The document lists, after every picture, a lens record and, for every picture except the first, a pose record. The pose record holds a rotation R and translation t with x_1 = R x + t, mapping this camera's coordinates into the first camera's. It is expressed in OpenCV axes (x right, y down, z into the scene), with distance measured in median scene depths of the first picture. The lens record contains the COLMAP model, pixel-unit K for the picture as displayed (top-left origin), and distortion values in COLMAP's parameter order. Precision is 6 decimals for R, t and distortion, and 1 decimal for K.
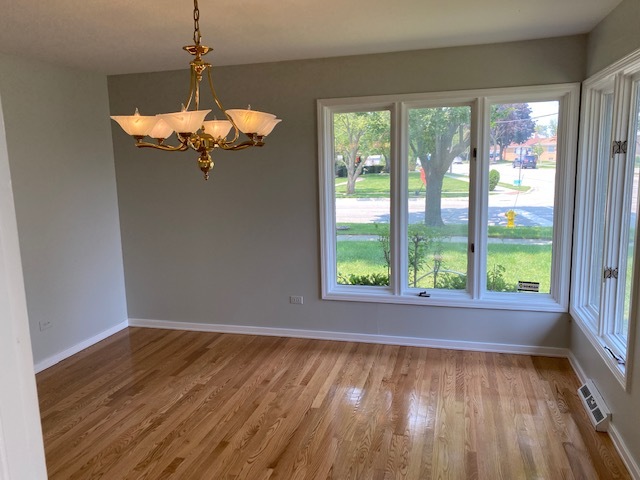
lens RADIAL K [[494.9, 0, 320.0], [0, 494.9, 242.2], [0, 0, 1]] dist [0.048495, -0.039625]
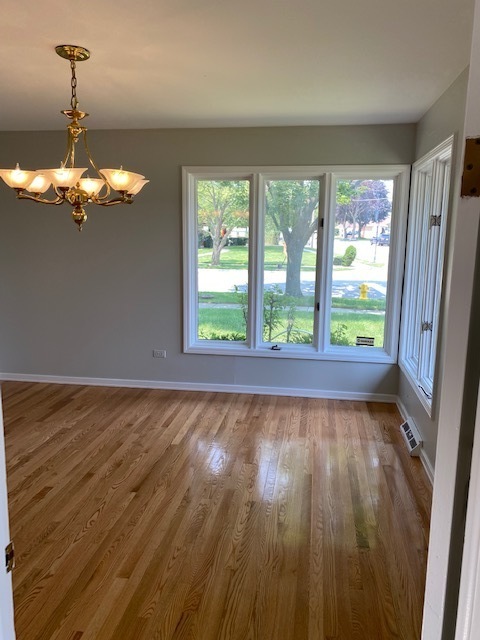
lens RADIAL K [[494.9, 0, 245.0], [0, 494.9, 317.2], [0, 0, 1]] dist [0.048495, -0.039625]
pose [[0.992201, 0.018648, 0.123249, 0.002996], [-0.019451, 0.999797, 0.005314, 0.035026], [-0.123124, -0.007670, 0.992362, -0.101367]]
